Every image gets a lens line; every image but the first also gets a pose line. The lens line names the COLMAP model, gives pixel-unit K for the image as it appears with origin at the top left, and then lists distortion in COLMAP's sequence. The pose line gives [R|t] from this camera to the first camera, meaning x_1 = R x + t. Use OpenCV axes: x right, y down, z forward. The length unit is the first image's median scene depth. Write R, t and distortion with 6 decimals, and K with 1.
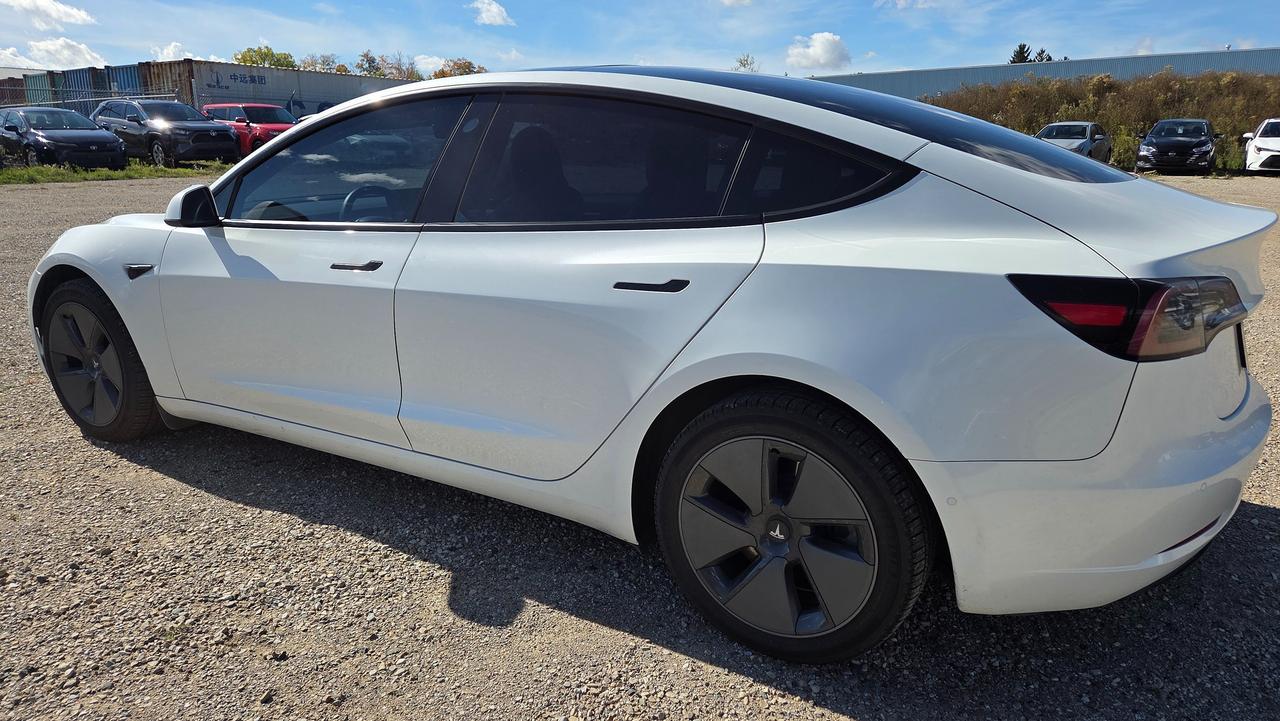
lens RADIAL K [[867.4, 0, 643.0], [0, 867.4, 356.1], [0, 0, 1]] dist [0.059138, -0.034039]
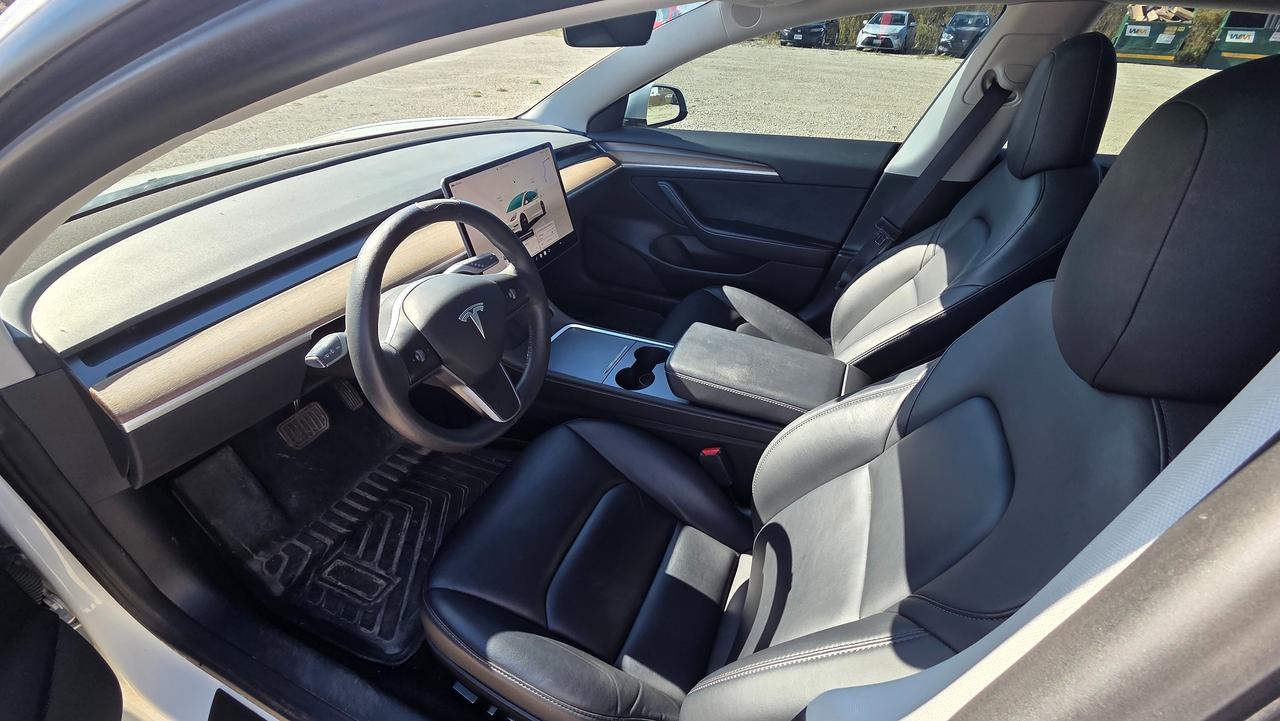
lens RADIAL K [[526.1, 0, 639.3], [0, 526.1, 358.9], [0, 0, 1]] dist [0.005121, -0.000133]
pose [[0.991185, -0.047261, 0.123767, -0.038066], [0.003482, 0.943175, 0.332278, -0.030570], [-0.132438, -0.328918, 0.935026, 0.109921]]
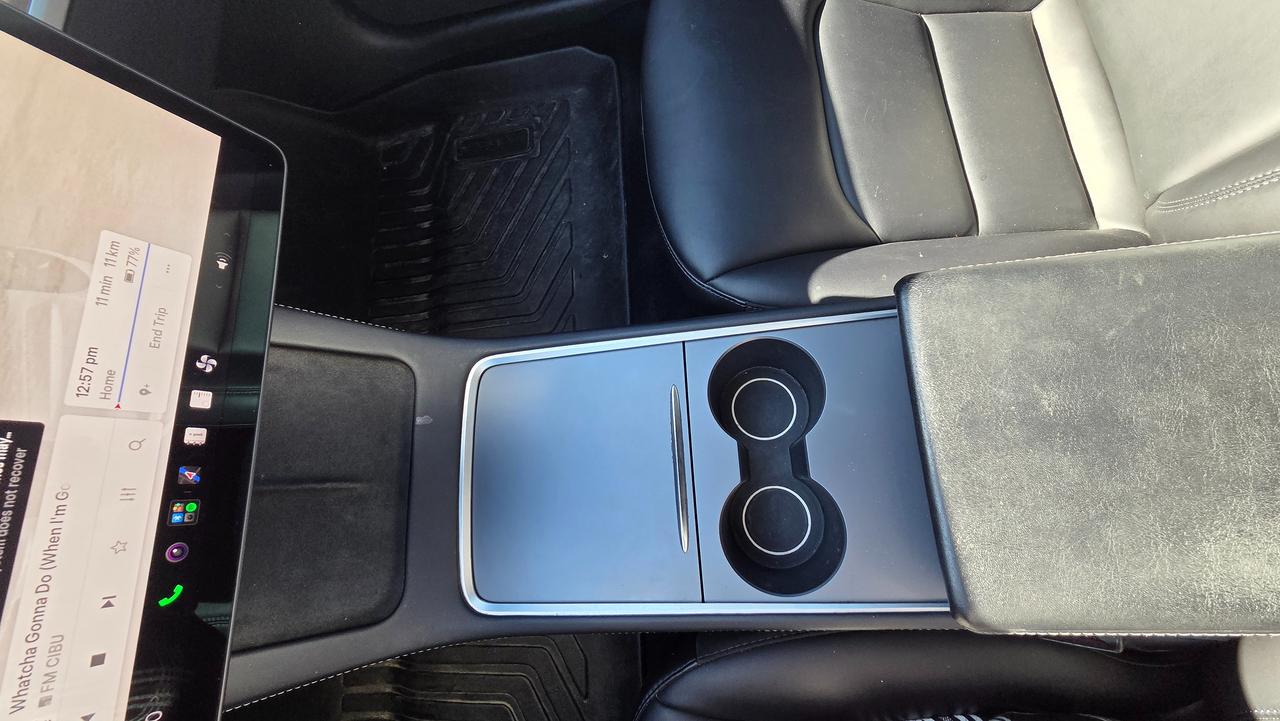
lens RADIAL K [[526.1, 0, 638.8], [0, 526.1, 363.5], [0, 0, 1]] dist [0.005121, -0.000133]
pose [[0.814458, -0.578987, -0.037832, -0.032478], [0.337337, 0.419461, 0.842767, -0.029626], [-0.472082, -0.699161, 0.536947, 0.151798]]
